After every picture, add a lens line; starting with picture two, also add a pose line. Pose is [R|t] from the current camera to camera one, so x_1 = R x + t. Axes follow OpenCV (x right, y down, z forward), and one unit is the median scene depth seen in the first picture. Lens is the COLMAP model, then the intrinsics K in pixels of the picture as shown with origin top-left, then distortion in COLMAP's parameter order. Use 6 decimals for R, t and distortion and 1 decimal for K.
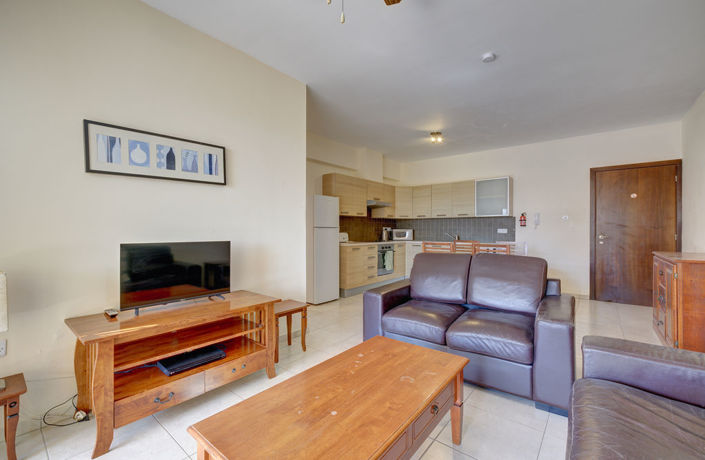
lens RADIAL K [[298.1, 0, 352.0], [0, 298.1, 232.0], [0, 0, 1]] dist [0.001196, -0.000079]
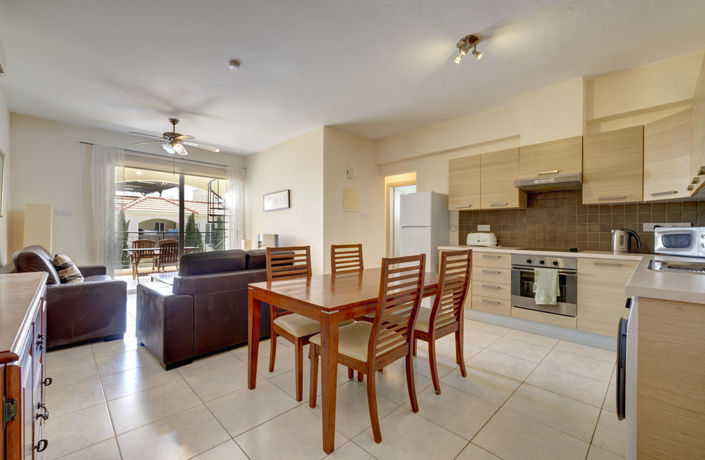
lens RADIAL K [[298.1, 0, 352.0], [0, 298.1, 232.0], [0, 0, 1]] dist [0.001196, -0.000079]
pose [[-0.111258, 0.002736, -0.993788, 0.725706], [-0.009876, 0.999944, 0.003859, 0.000096], [0.993742, 0.010244, -0.111225, 0.758314]]
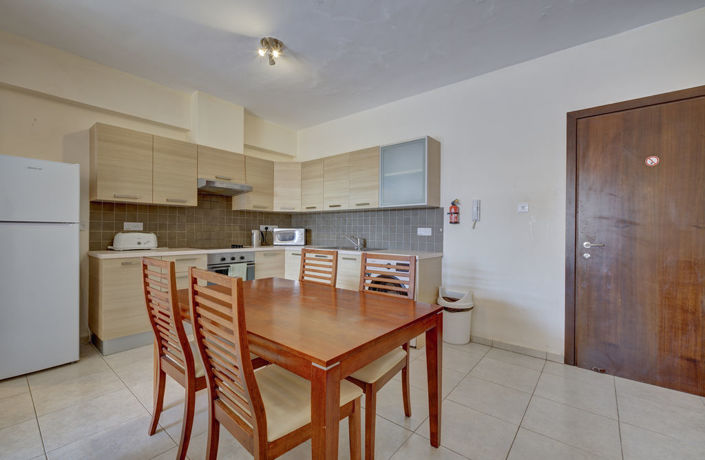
lens RADIAL K [[298.1, 0, 352.0], [0, 298.1, 232.0], [0, 0, 1]] dist [0.001196, -0.000079]
pose [[0.999970, 0.006603, -0.004067, 0.376909], [-0.006614, 0.999975, -0.002480, -0.000756], [0.004051, 0.002507, 0.999989, 0.421912]]
